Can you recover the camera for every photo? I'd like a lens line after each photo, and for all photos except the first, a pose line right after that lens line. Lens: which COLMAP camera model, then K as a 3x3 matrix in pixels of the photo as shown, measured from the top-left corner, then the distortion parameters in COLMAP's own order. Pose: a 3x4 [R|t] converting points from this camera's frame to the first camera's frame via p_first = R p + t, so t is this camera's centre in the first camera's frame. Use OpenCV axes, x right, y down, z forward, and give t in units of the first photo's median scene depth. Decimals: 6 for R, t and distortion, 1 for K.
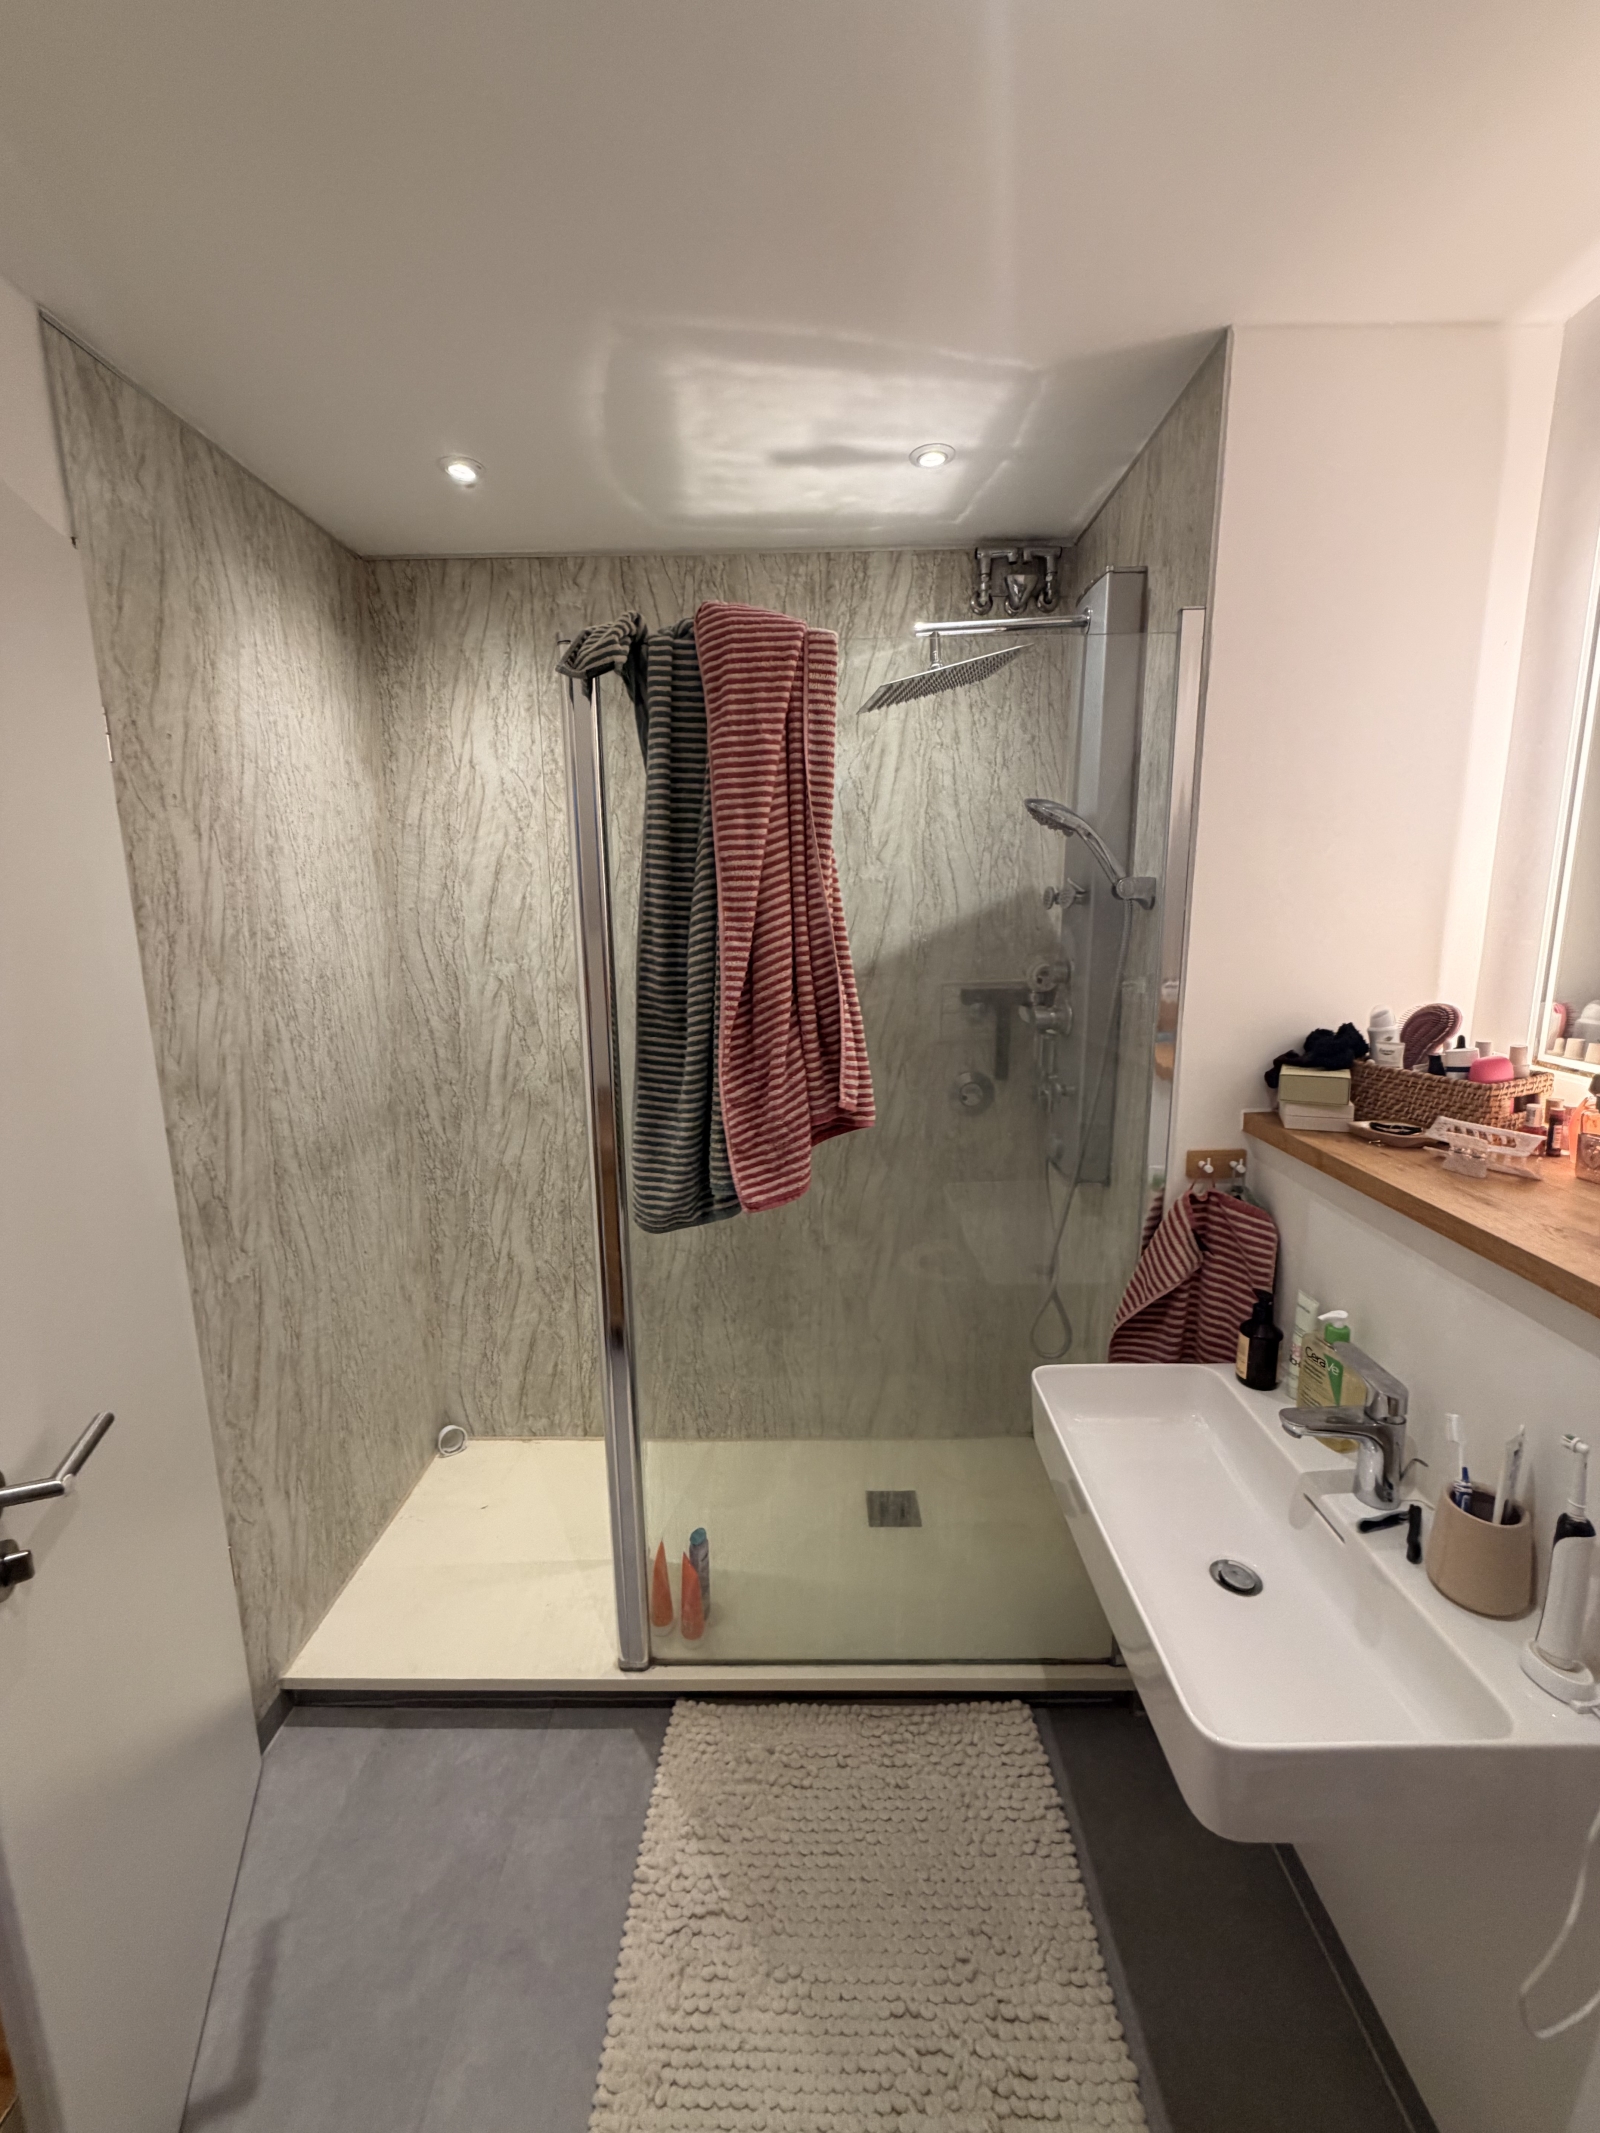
lens RADIAL K [[846.2, 0, 796.1], [0, 846.2, 1060.5], [0, 0, 1]] dist [0.001133, -0.000123]
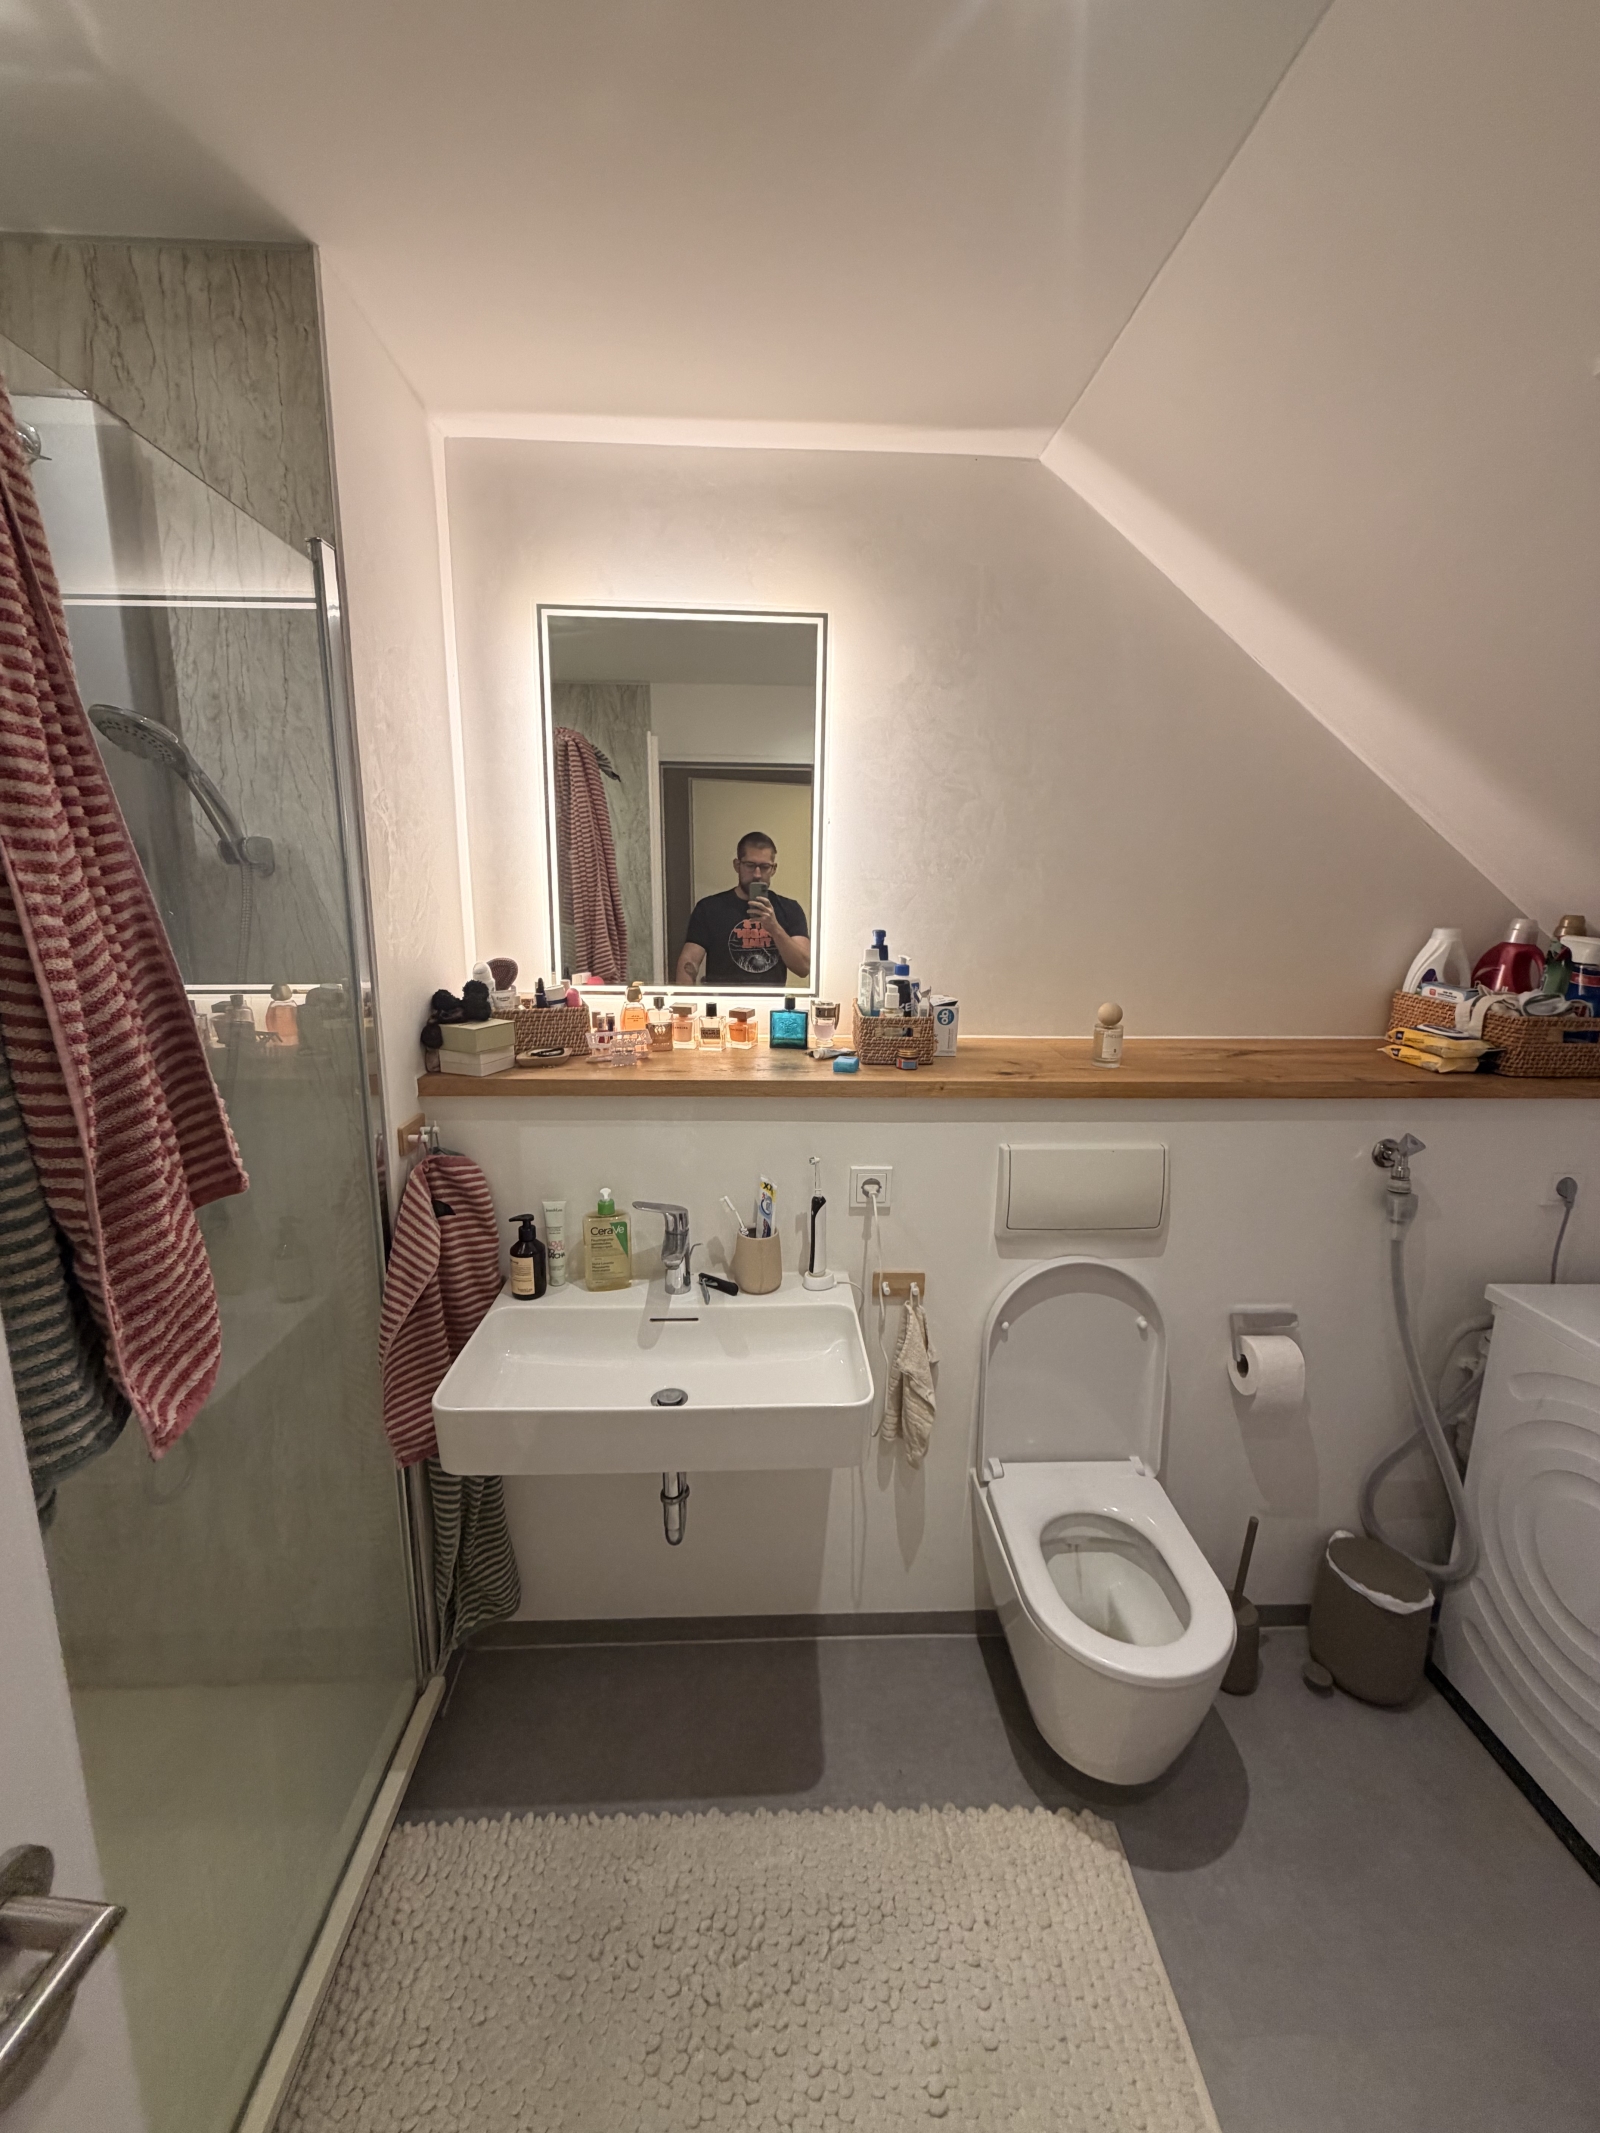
lens RADIAL K [[846.2, 0, 796.1], [0, 846.2, 1060.5], [0, 0, 1]] dist [0.001133, -0.000123]
pose [[-0.062689, -0.177681, 0.982089, -0.558769], [0.167462, 0.968201, 0.185857, -0.080703], [-0.983883, 0.176114, -0.030941, 0.638344]]
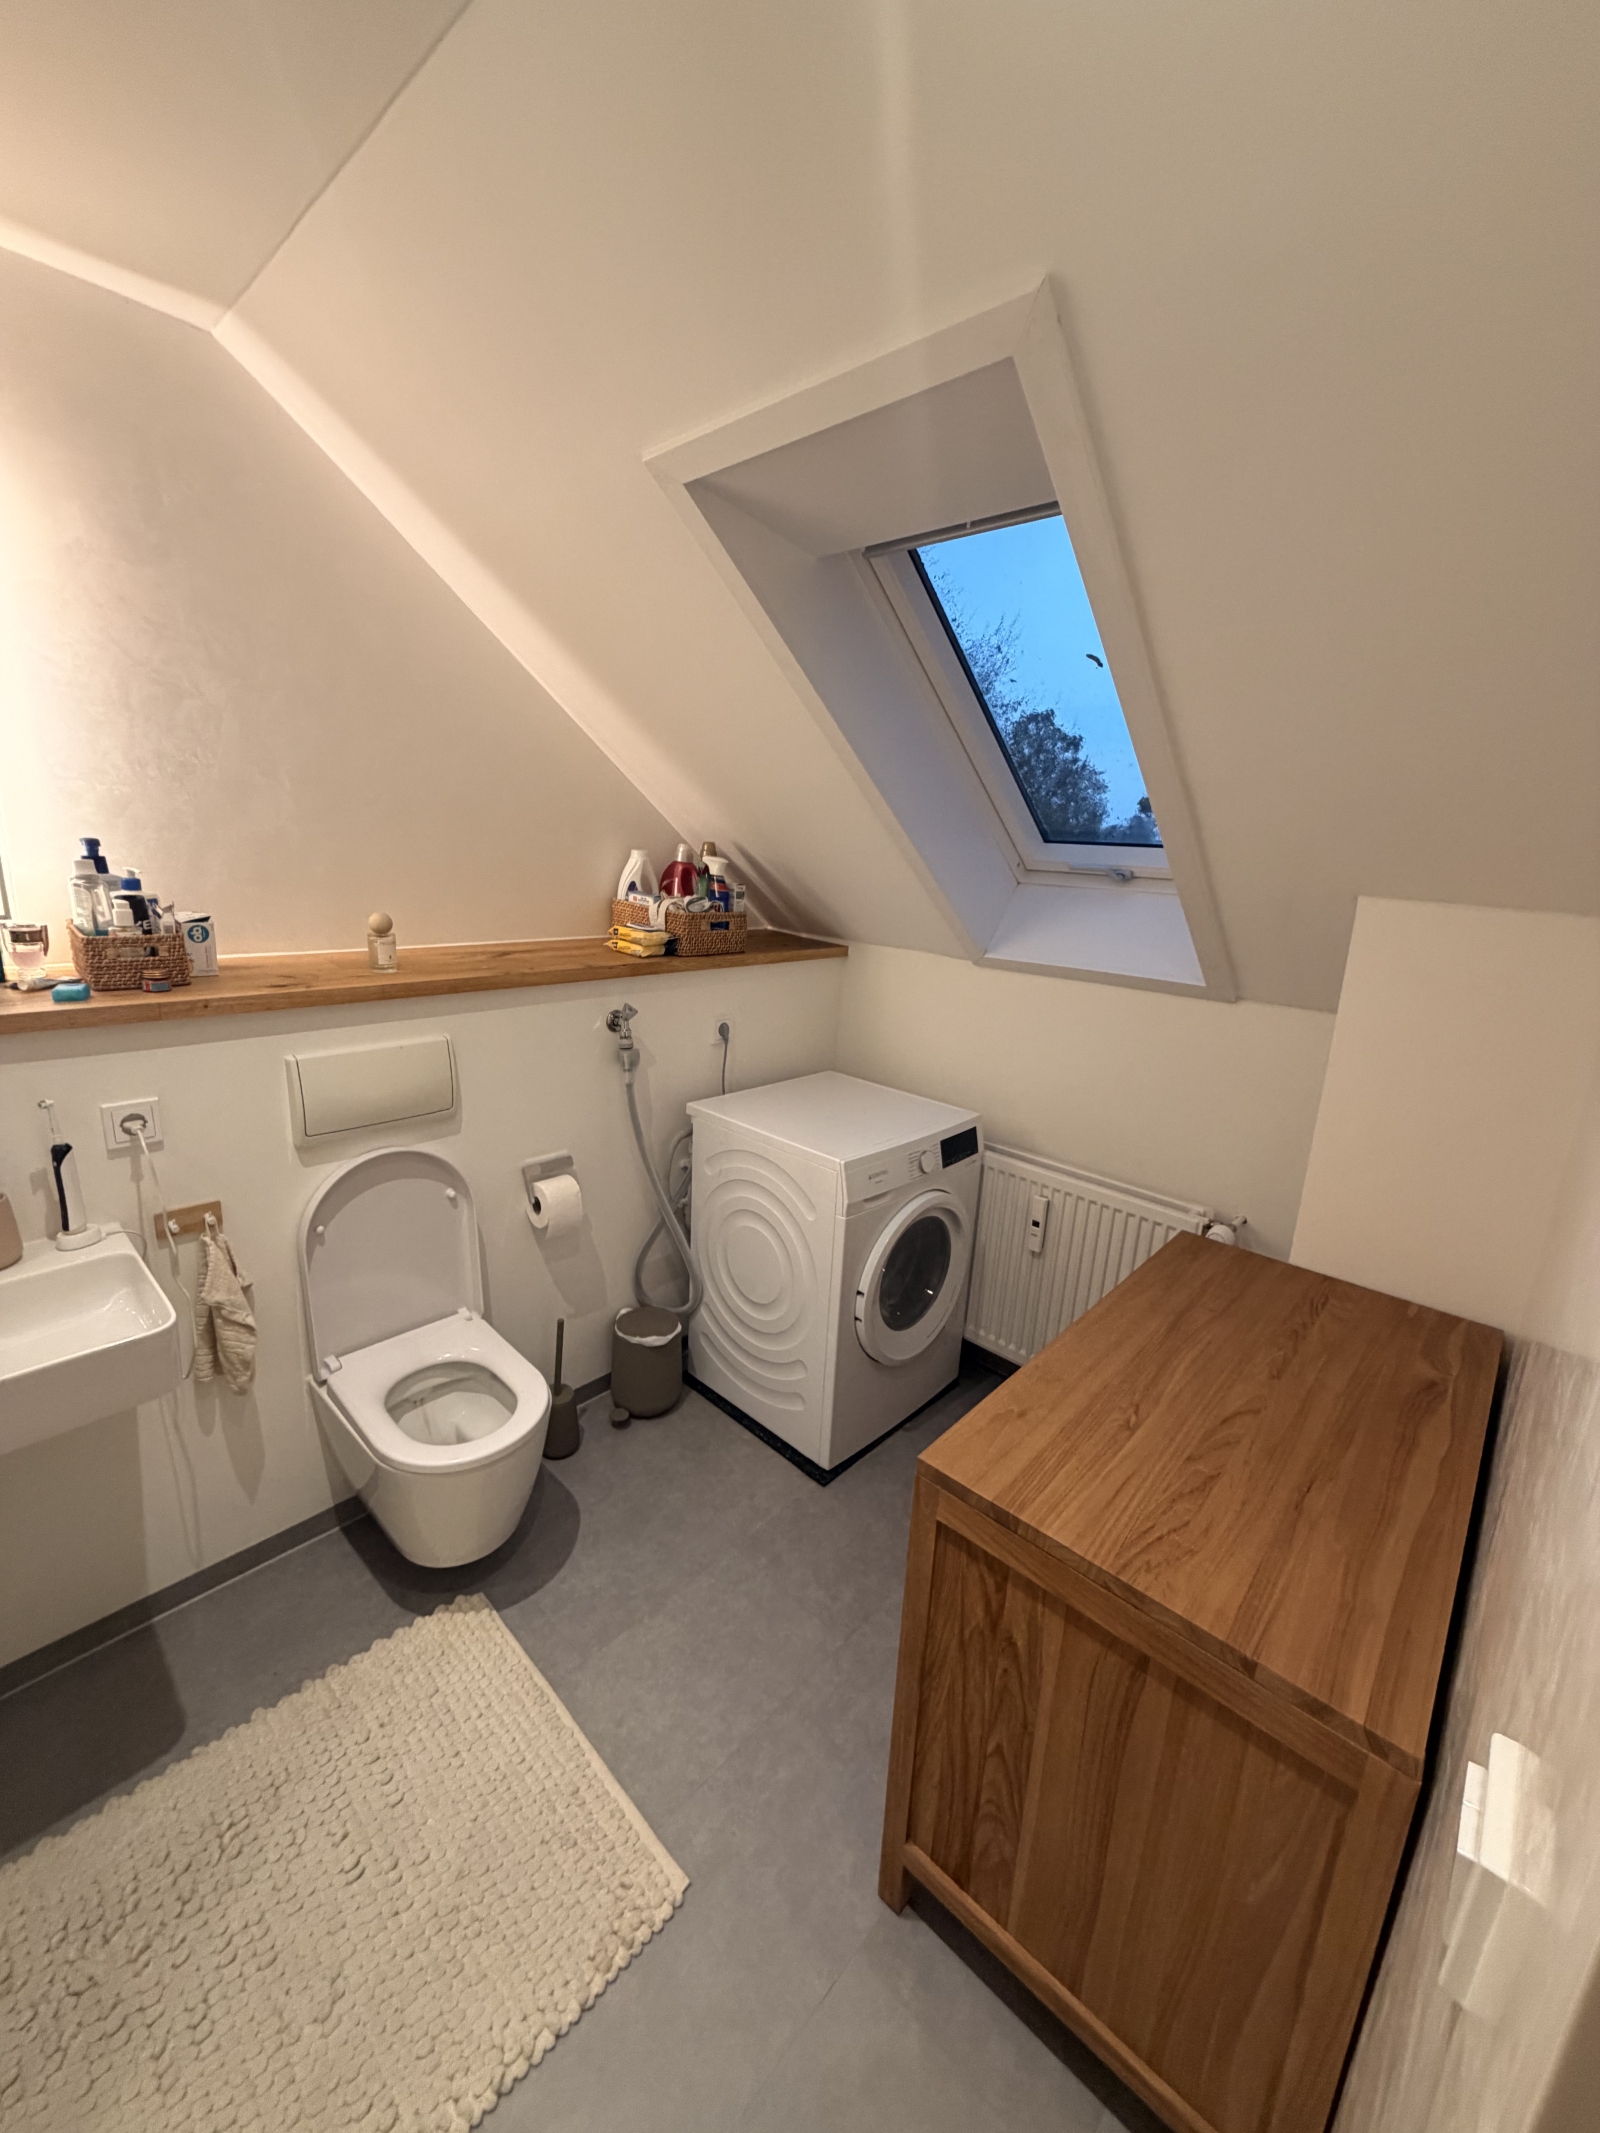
lens RADIAL K [[846.2, 0, 796.1], [0, 846.2, 1060.5], [0, 0, 1]] dist [0.001133, -0.000123]
pose [[-0.745768, -0.184643, 0.640107, -0.757994], [0.082326, 0.927918, 0.363580, -0.068601], [-0.661099, 0.323843, -0.676811, 0.678848]]
